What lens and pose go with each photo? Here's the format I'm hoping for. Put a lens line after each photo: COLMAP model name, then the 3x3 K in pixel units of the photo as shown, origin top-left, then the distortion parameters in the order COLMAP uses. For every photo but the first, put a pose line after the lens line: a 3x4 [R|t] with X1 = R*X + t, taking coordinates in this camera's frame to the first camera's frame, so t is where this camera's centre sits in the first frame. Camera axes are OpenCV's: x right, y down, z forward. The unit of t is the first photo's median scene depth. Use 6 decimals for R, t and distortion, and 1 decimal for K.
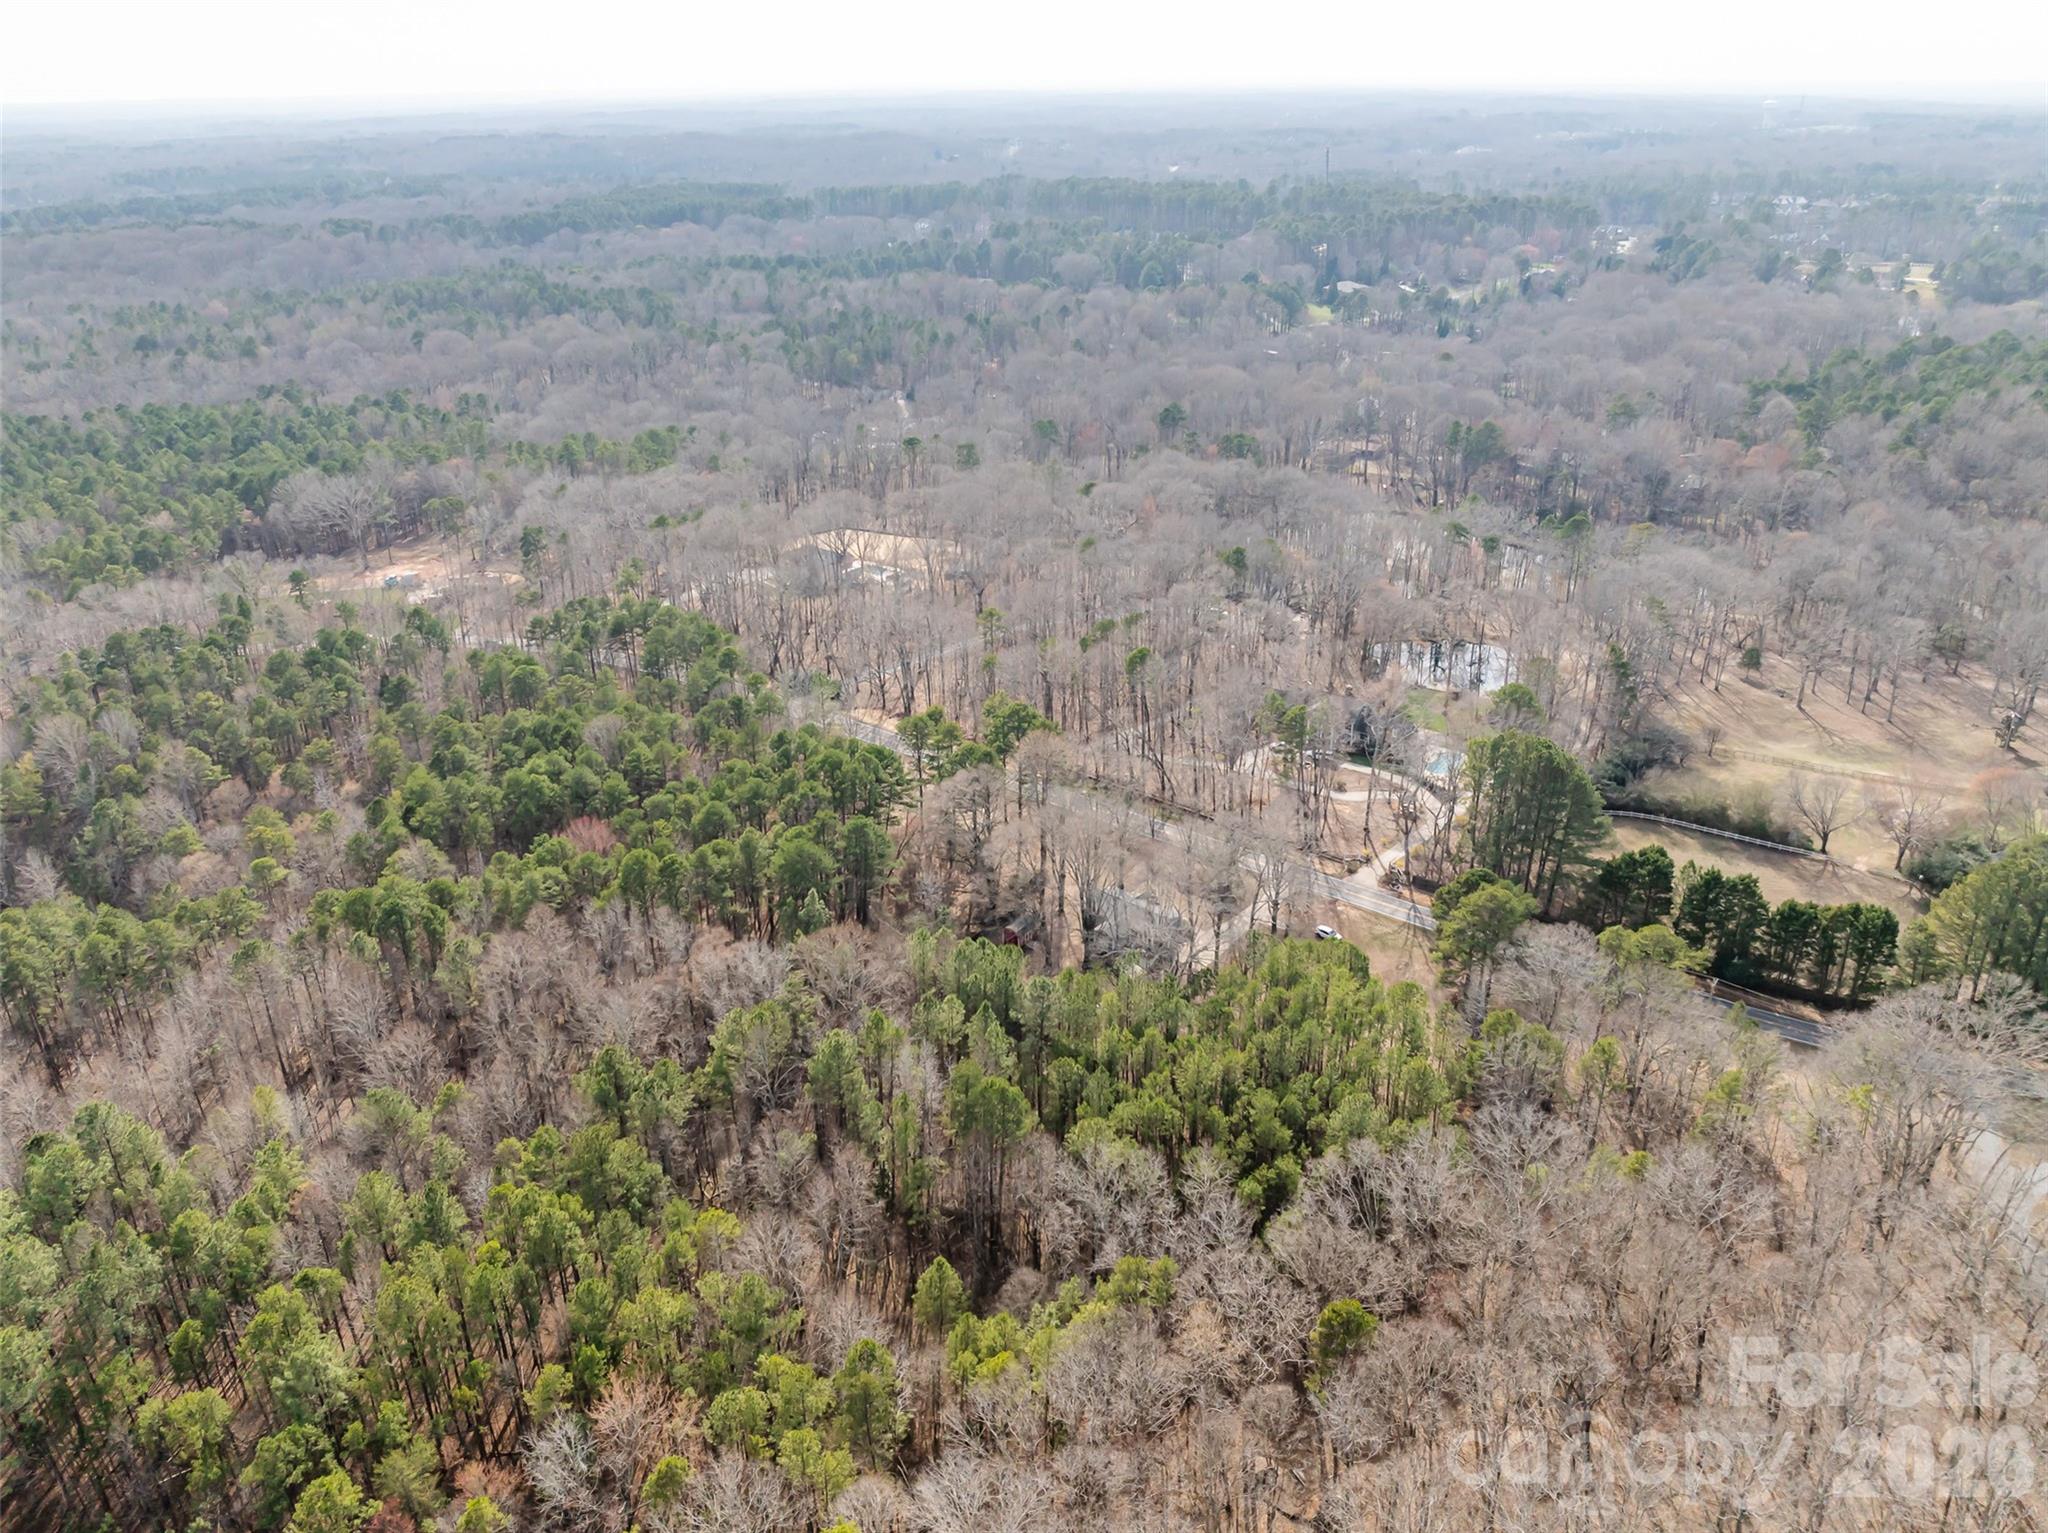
lens RADIAL K [[1472.4, 0, 1024.0], [0, 1472.4, 766.5], [0, 0, 1]] dist [-0.070007, 0.033652]
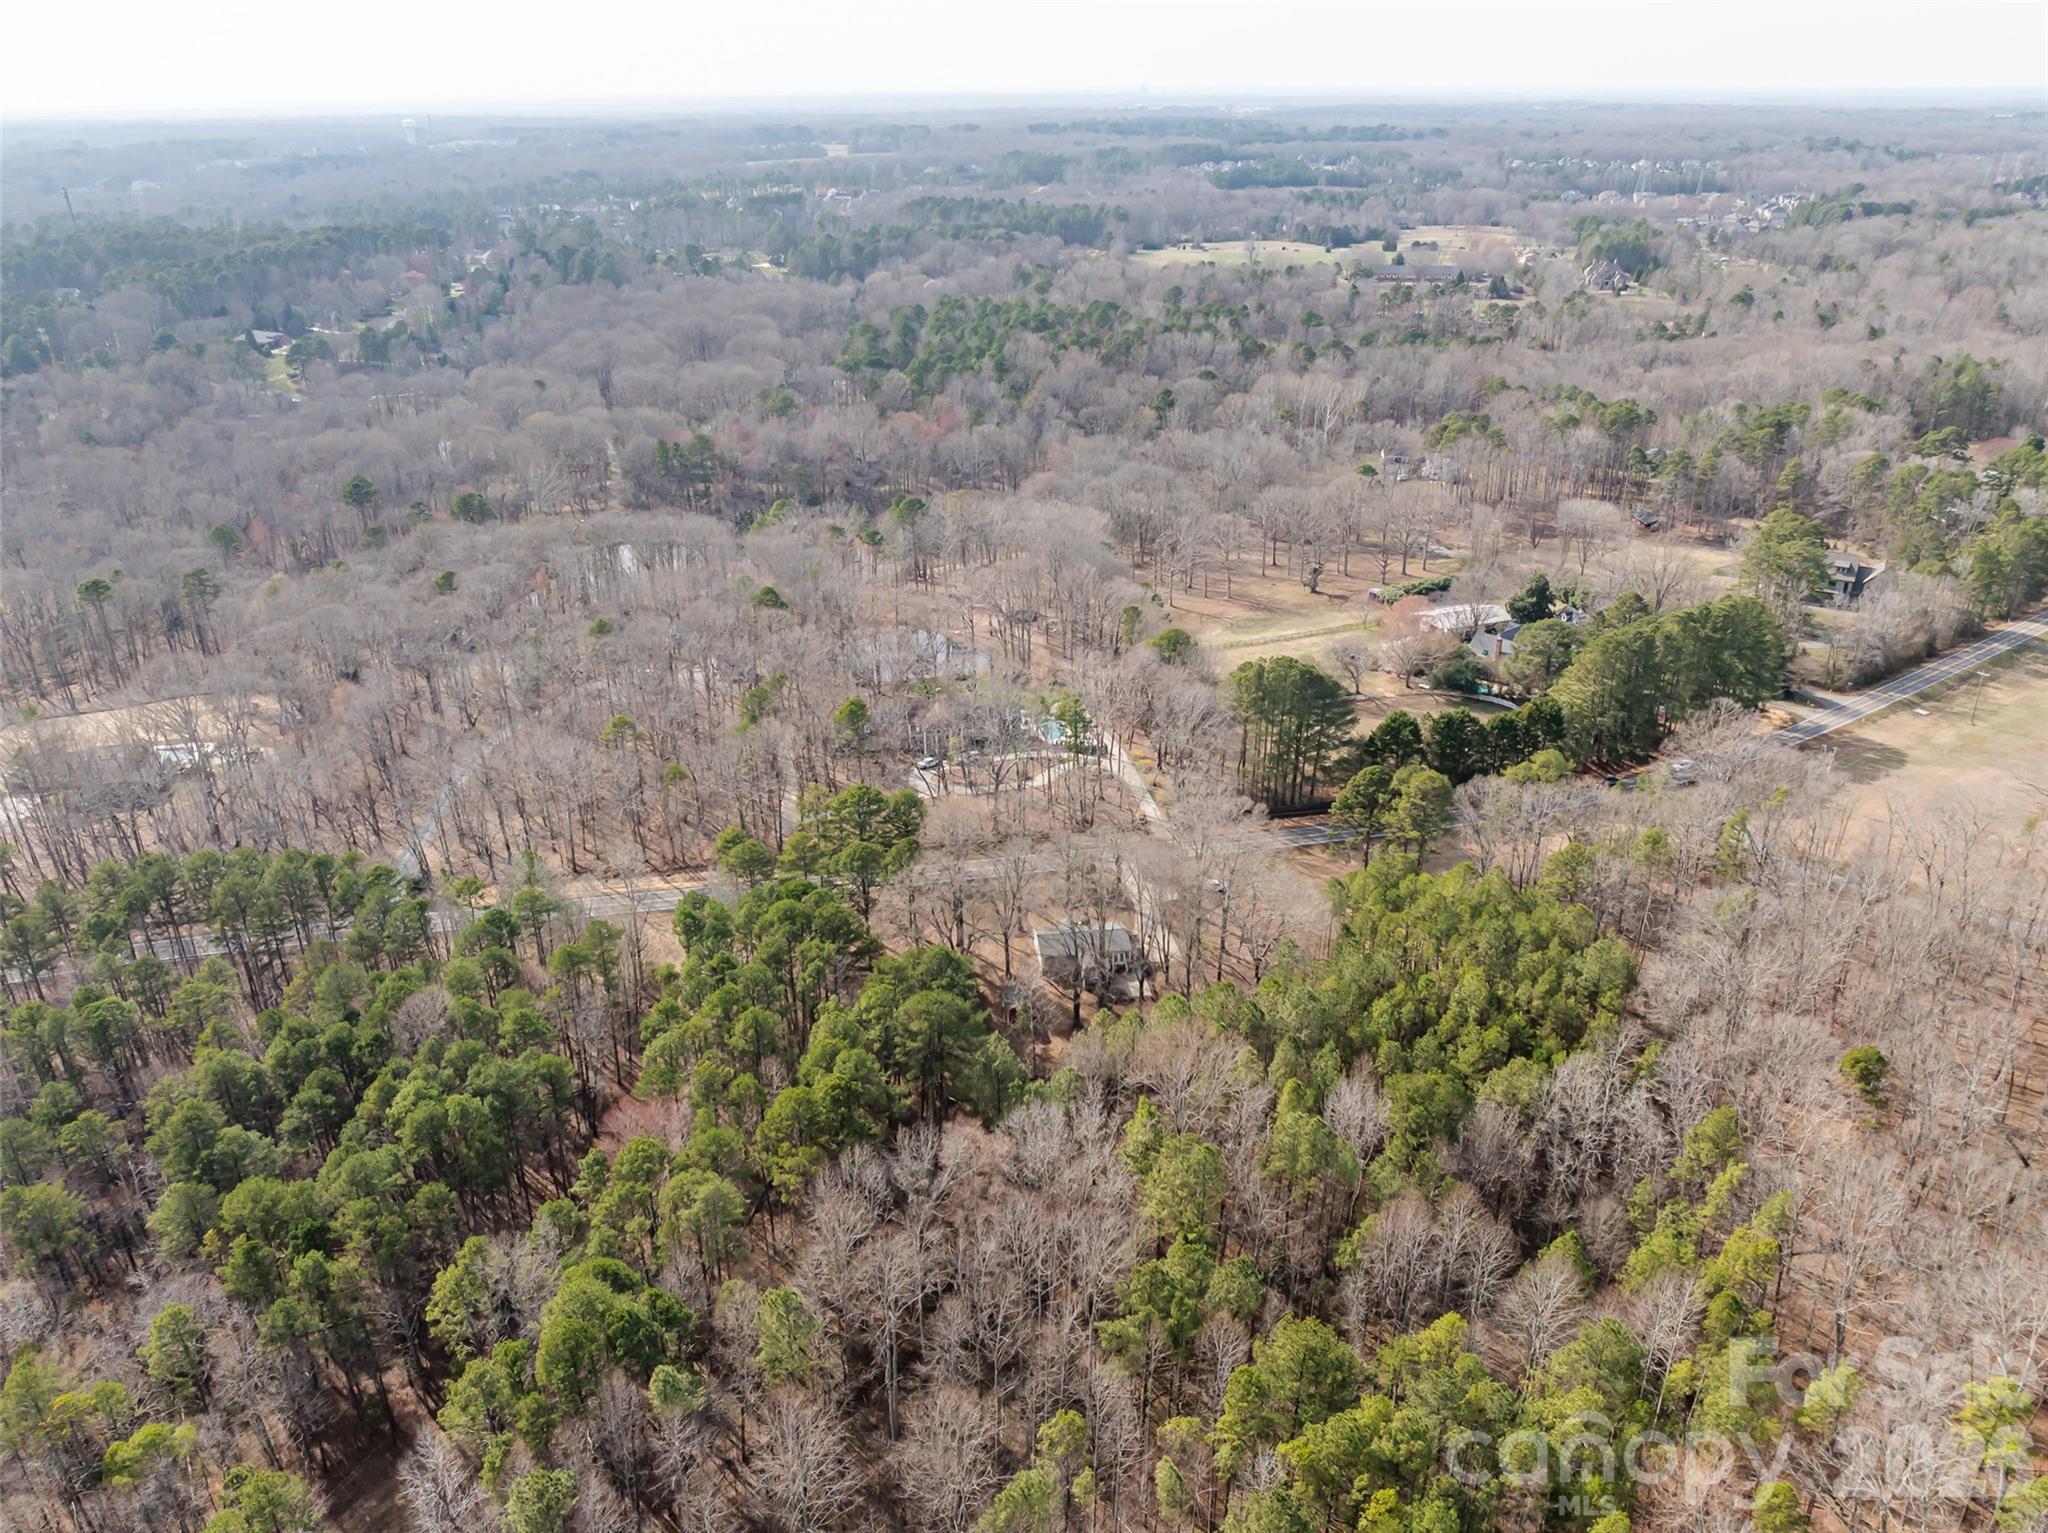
lens RADIAL K [[1472.4, 0, 1024.0], [0, 1472.4, 766.5], [0, 0, 1]] dist [-0.070007, 0.033652]
pose [[0.655142, -0.310622, 0.688697, -0.300082], [0.319226, 0.940012, 0.120300, -0.070998], [-0.684751, 0.141036, 0.715000, 0.158591]]
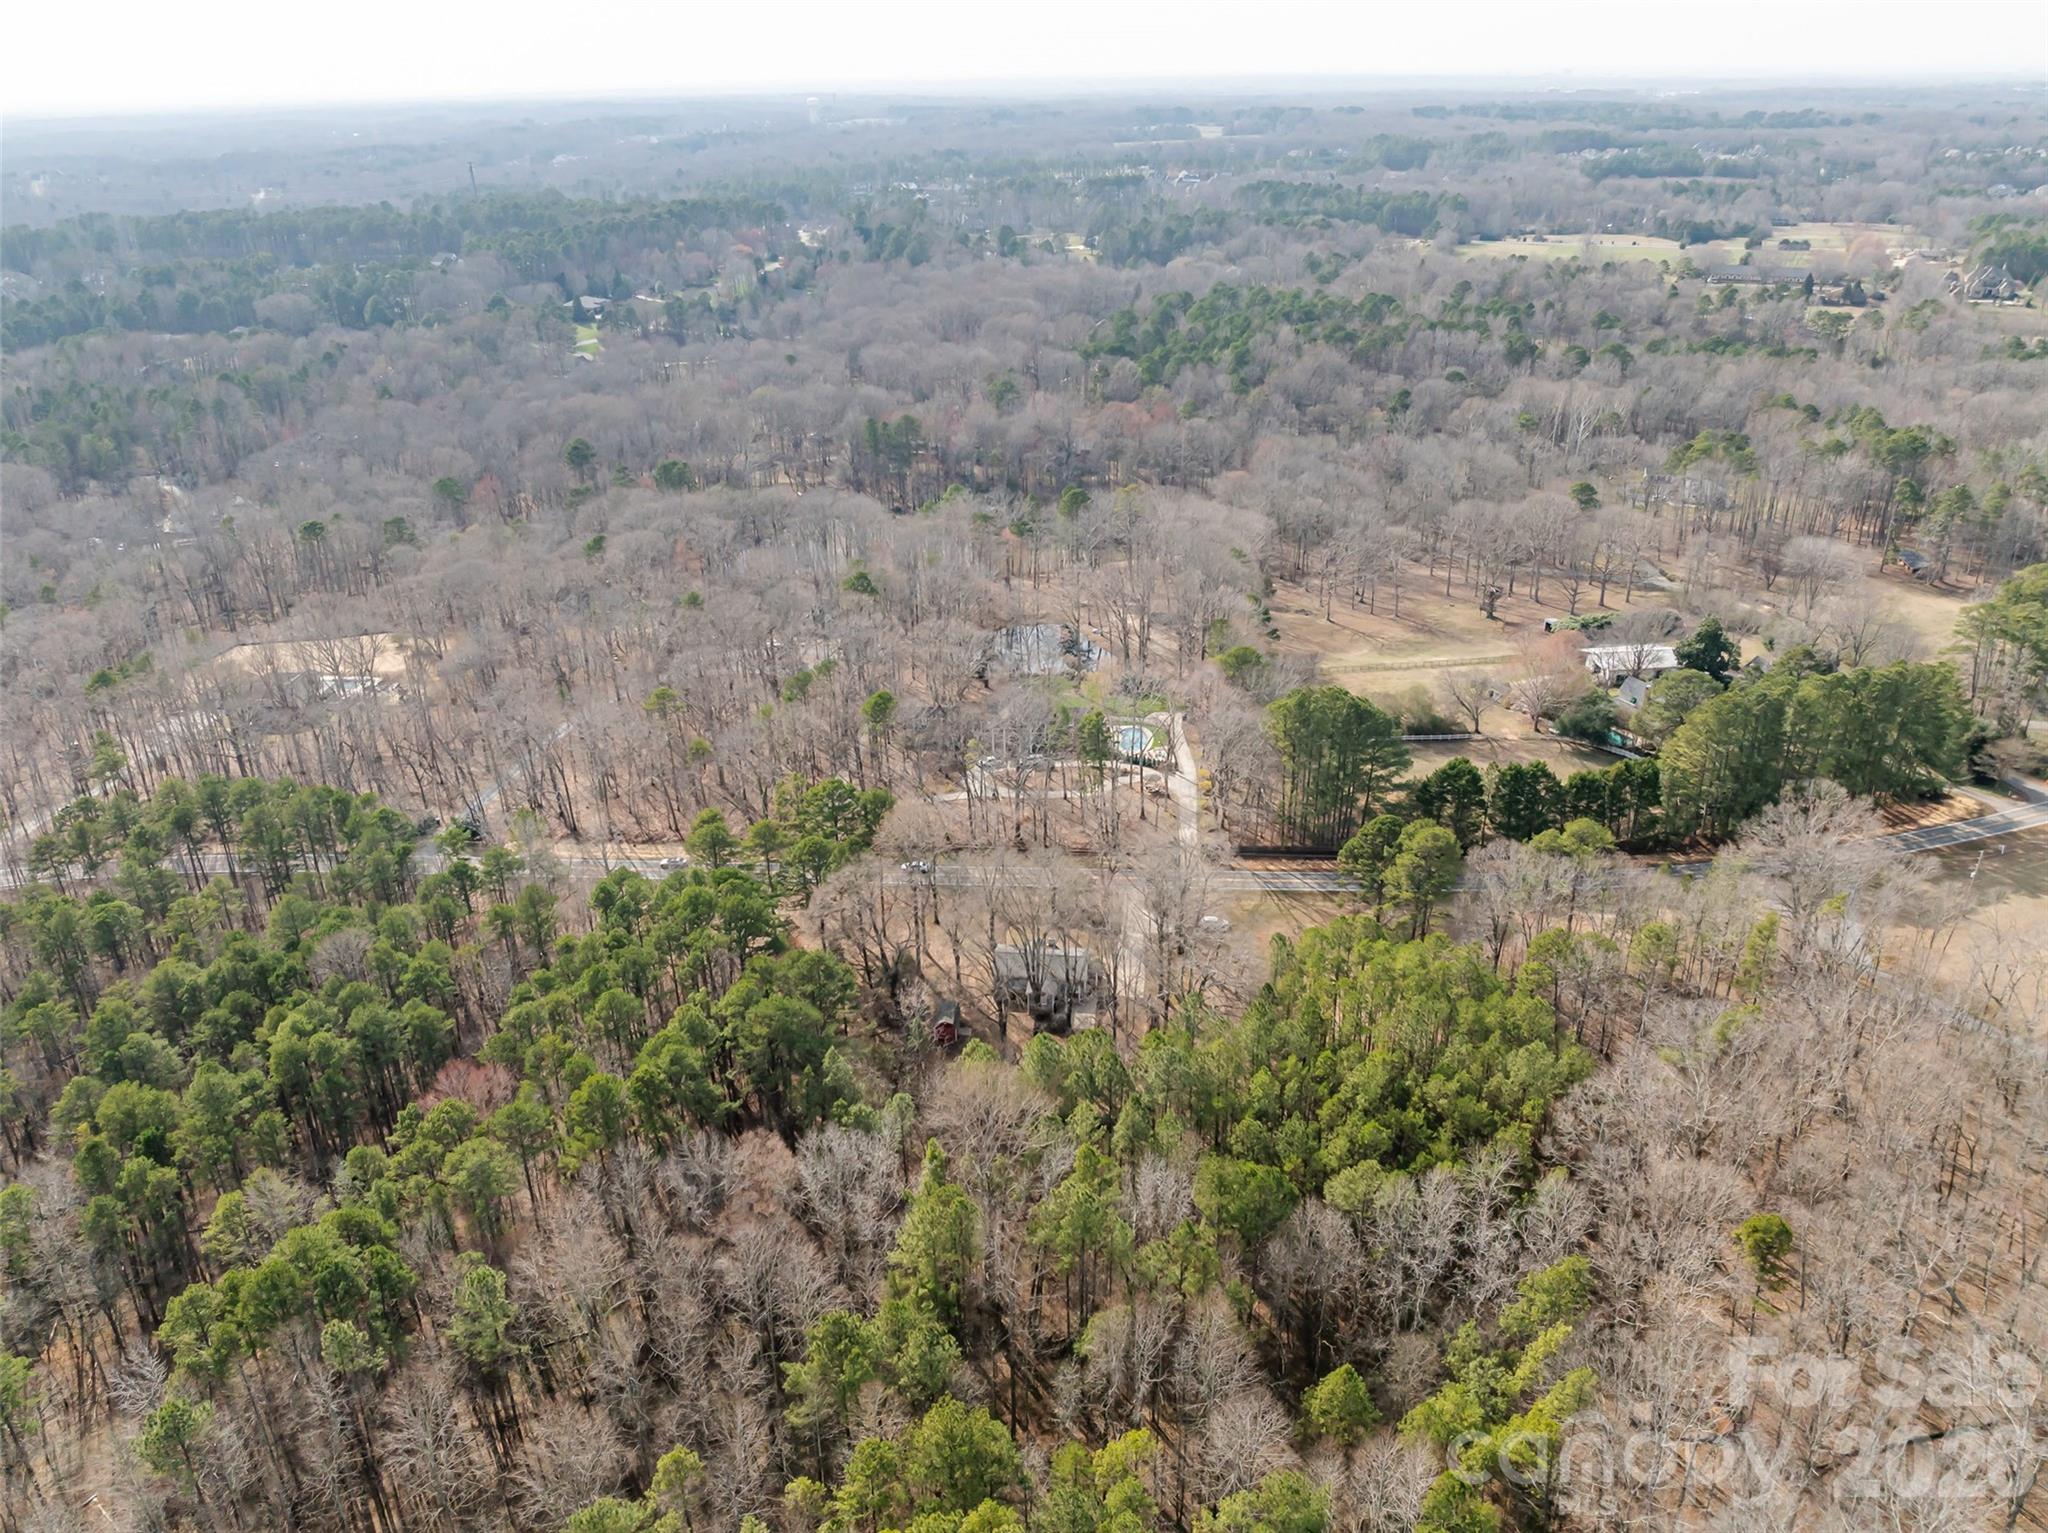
lens RADIAL K [[1472.4, 0, 1024.0], [0, 1472.4, 766.5], [0, 0, 1]] dist [-0.070007, 0.033652]
pose [[0.824690, -0.243021, 0.510712, -0.196955], [0.245258, 0.967326, 0.064260, -0.043733], [-0.509641, 0.072262, 0.857347, 0.096182]]
